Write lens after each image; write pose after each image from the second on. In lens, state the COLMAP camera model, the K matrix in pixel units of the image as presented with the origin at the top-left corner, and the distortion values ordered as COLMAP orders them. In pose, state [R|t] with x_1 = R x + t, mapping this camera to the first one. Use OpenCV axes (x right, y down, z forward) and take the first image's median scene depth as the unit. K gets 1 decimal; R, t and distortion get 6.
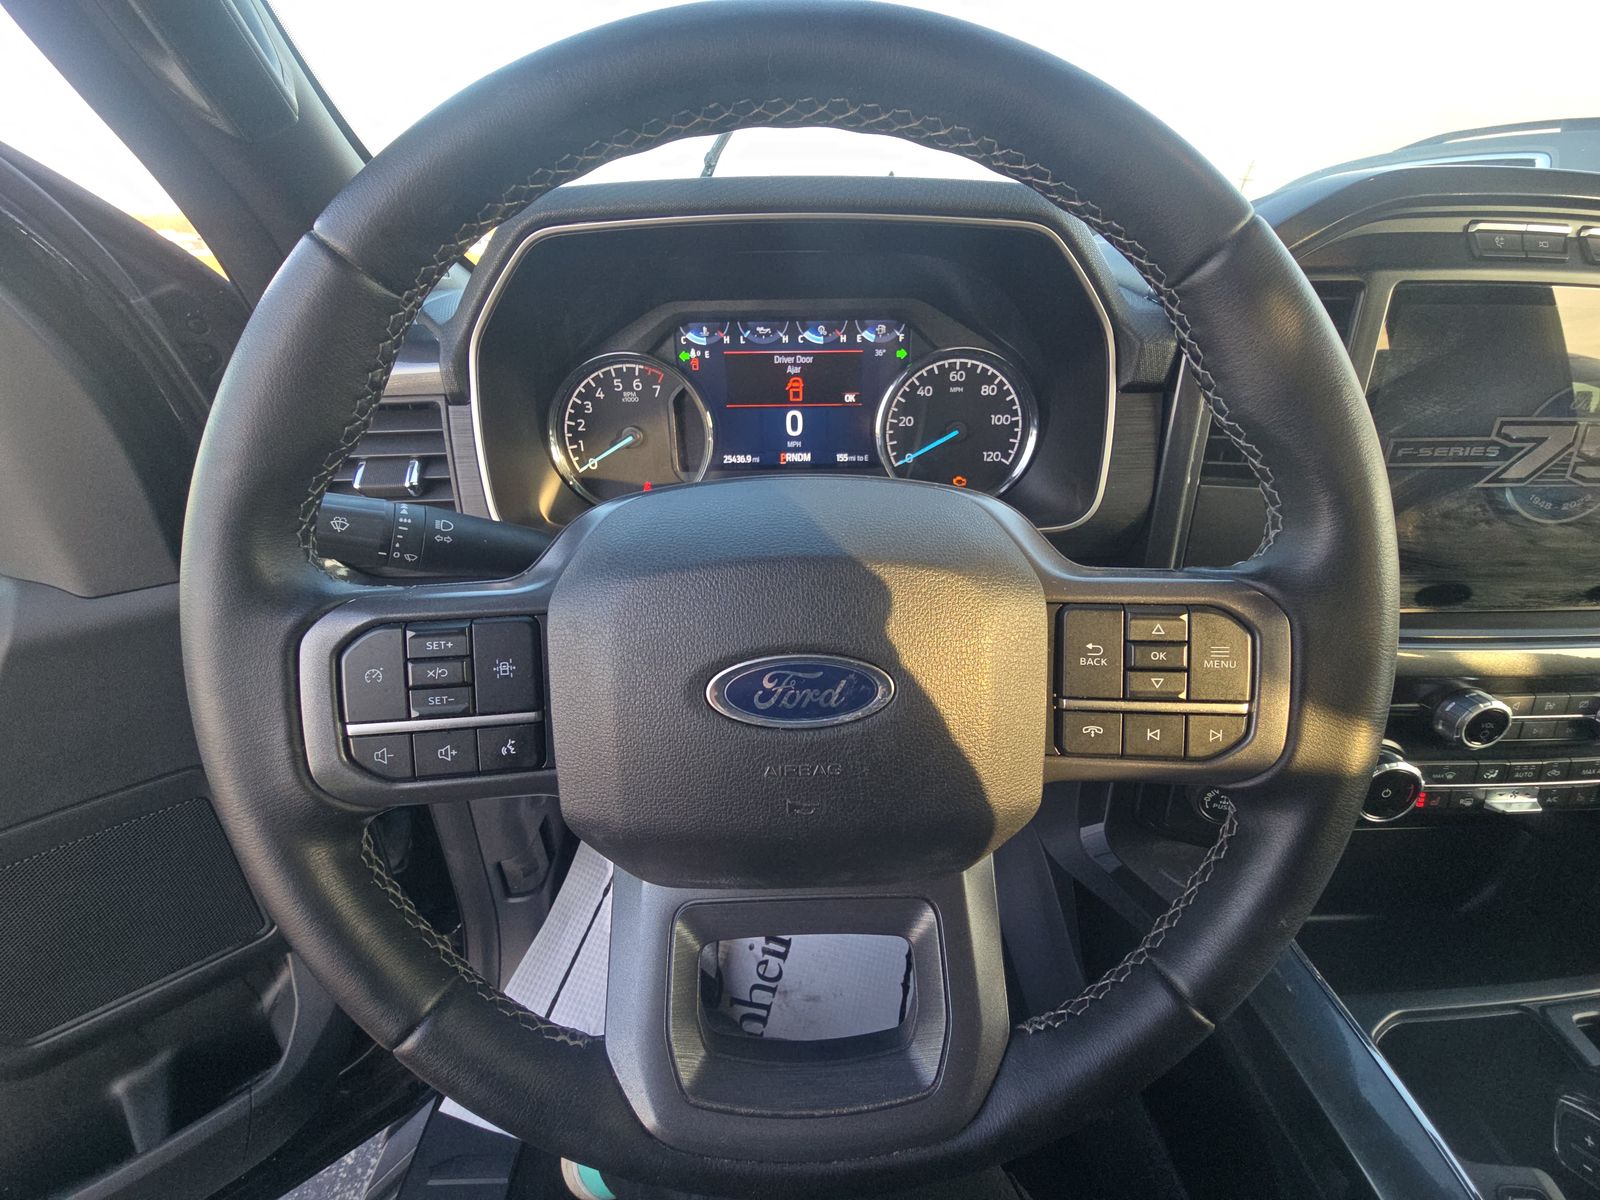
lens RADIAL K [[638.1, 0, 800.0], [0, 638.1, 600.0], [0, 0, 1]] dist [-0.001577, -0.000258]
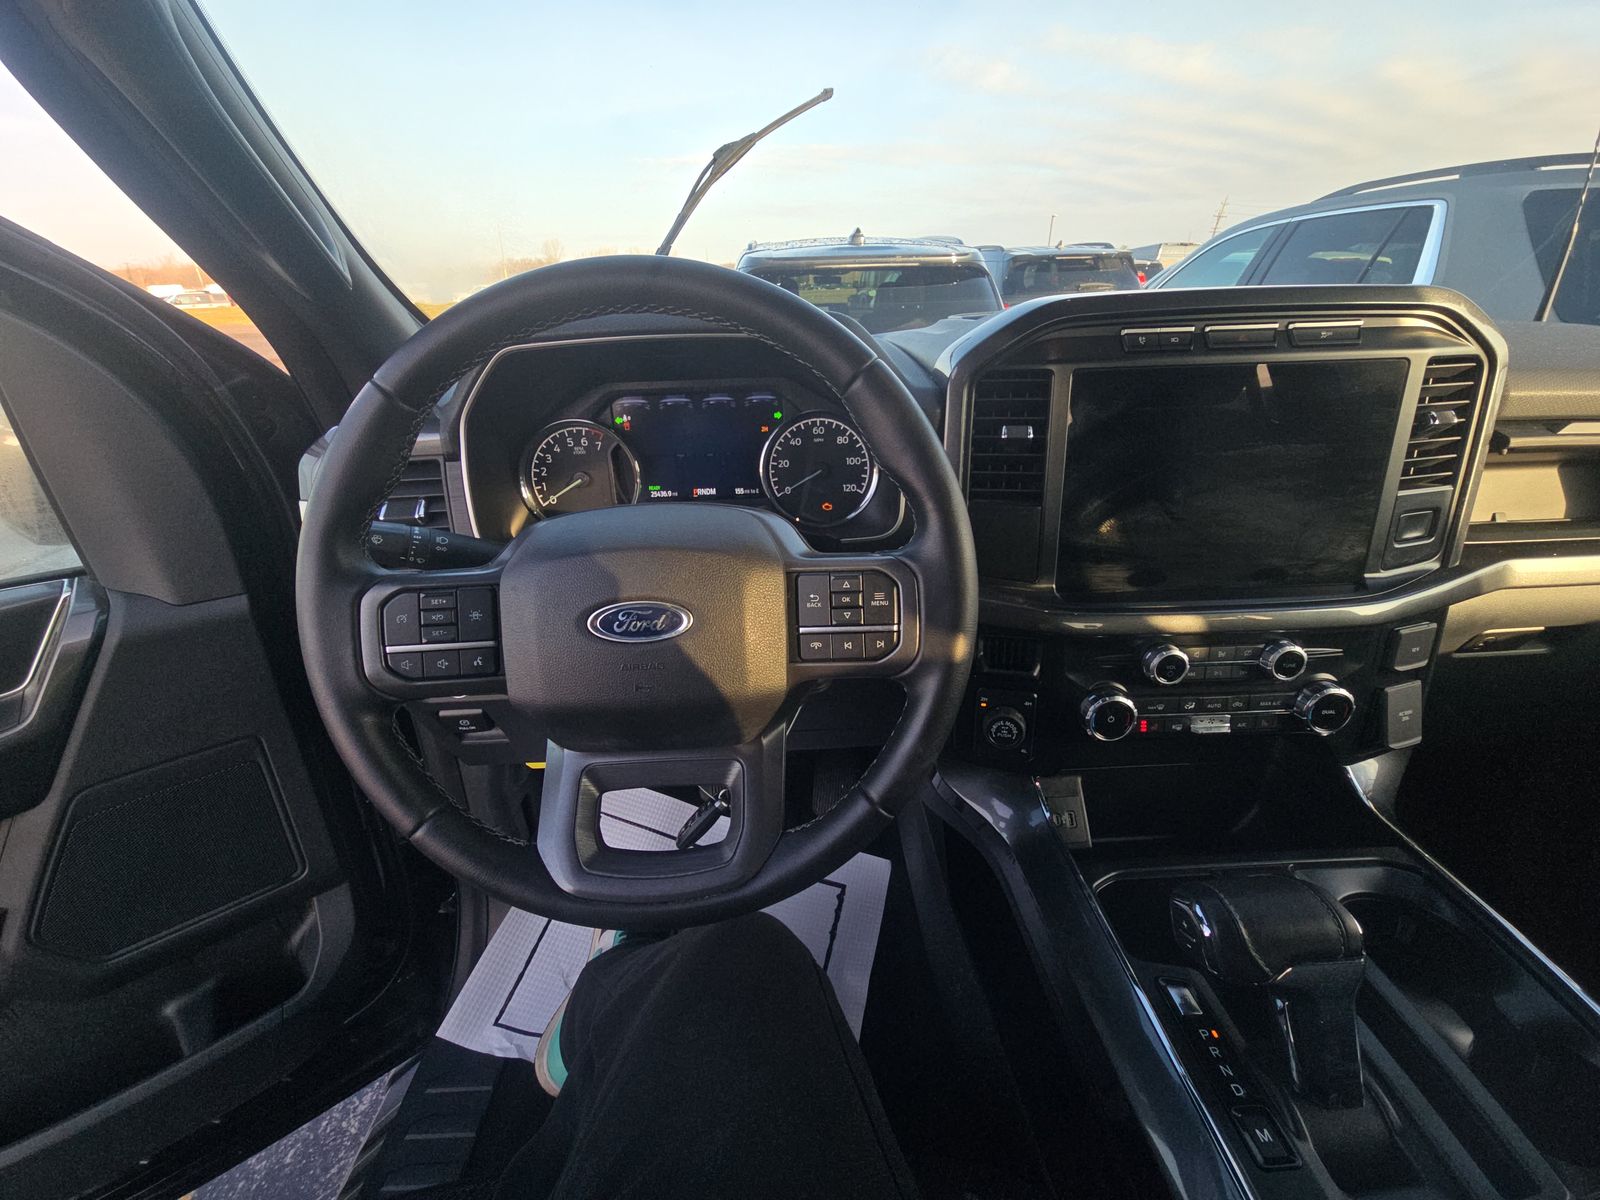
lens RADIAL K [[638.1, 0, 800.0], [0, 638.1, 600.0], [0, 0, 1]] dist [-0.001577, -0.000258]
pose [[0.999769, -0.021469, 0.001358, 0.199234], [0.021510, 0.998515, -0.050041, 0.080465], [-0.000282, 0.050059, 0.998746, -0.351805]]
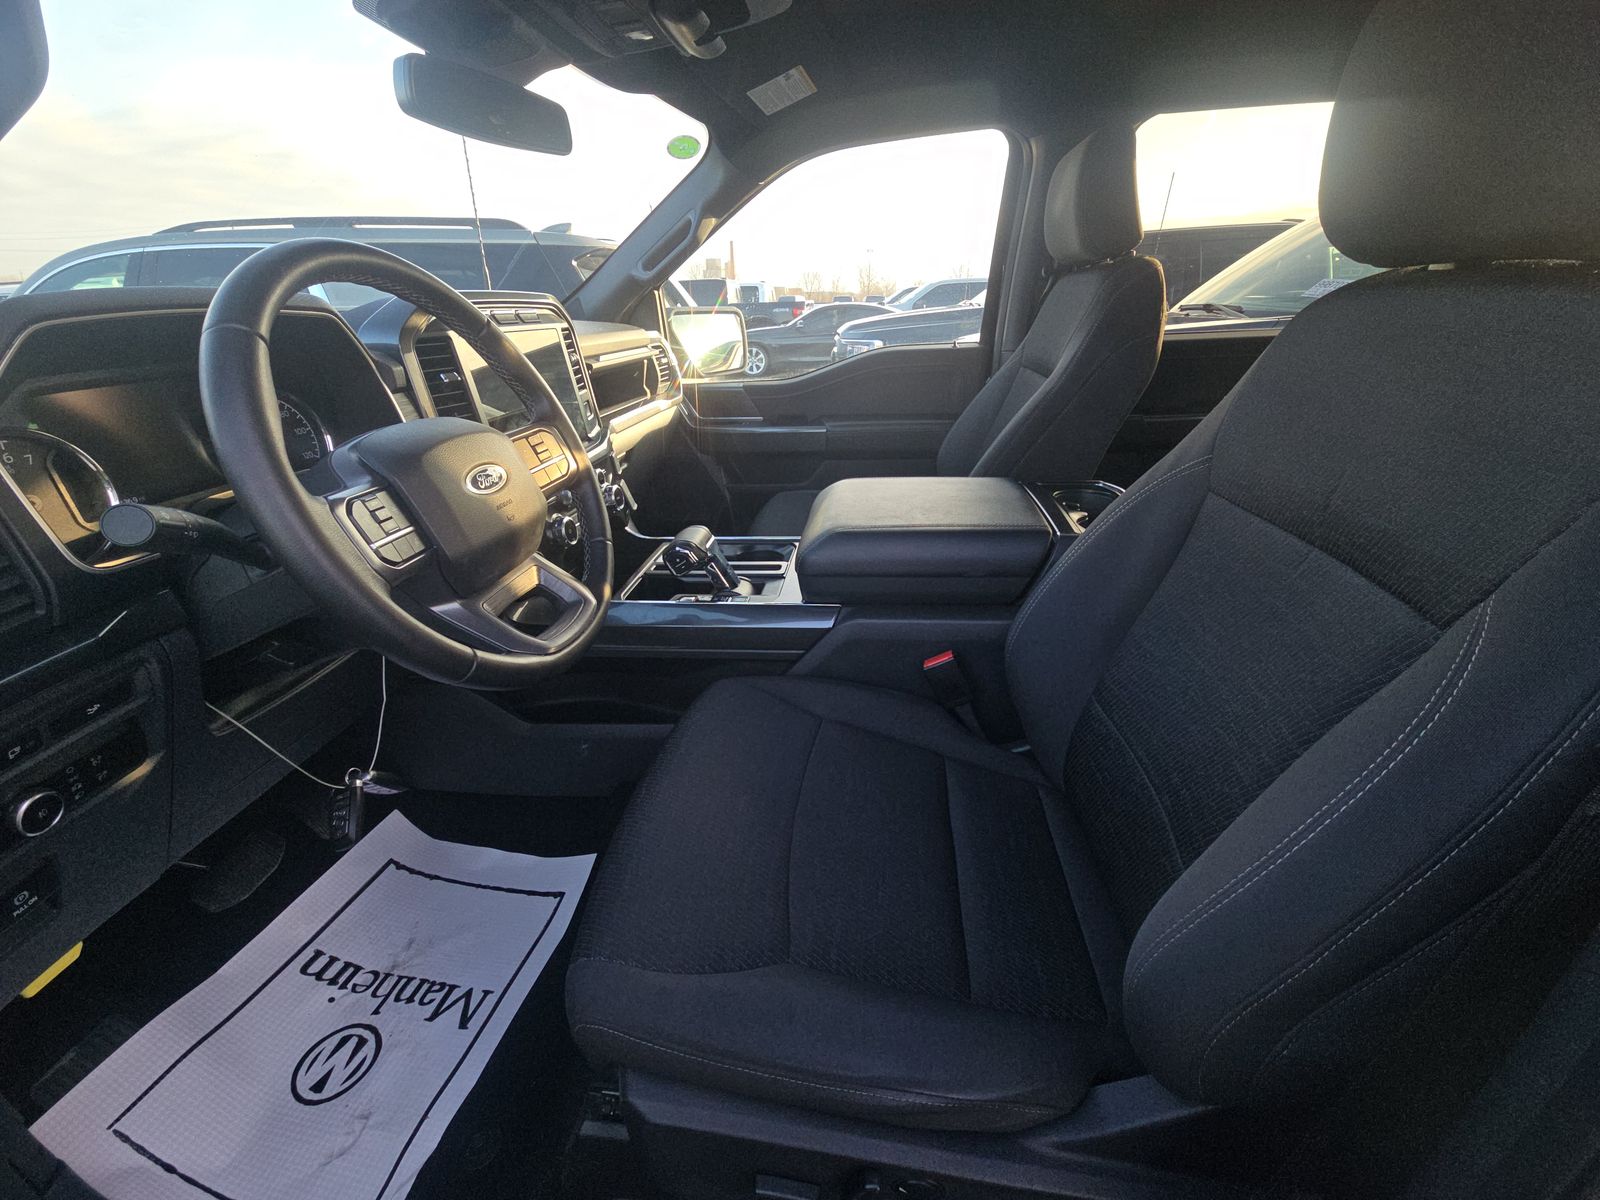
lens RADIAL K [[638.1, 0, 800.0], [0, 638.1, 600.0], [0, 0, 1]] dist [-0.001577, -0.000258]
pose [[0.145000, -0.406482, 0.902079, -1.159155], [0.457303, 0.836025, 0.303211, 0.164551], [-0.877410, 0.368558, 0.307109, -0.409127]]
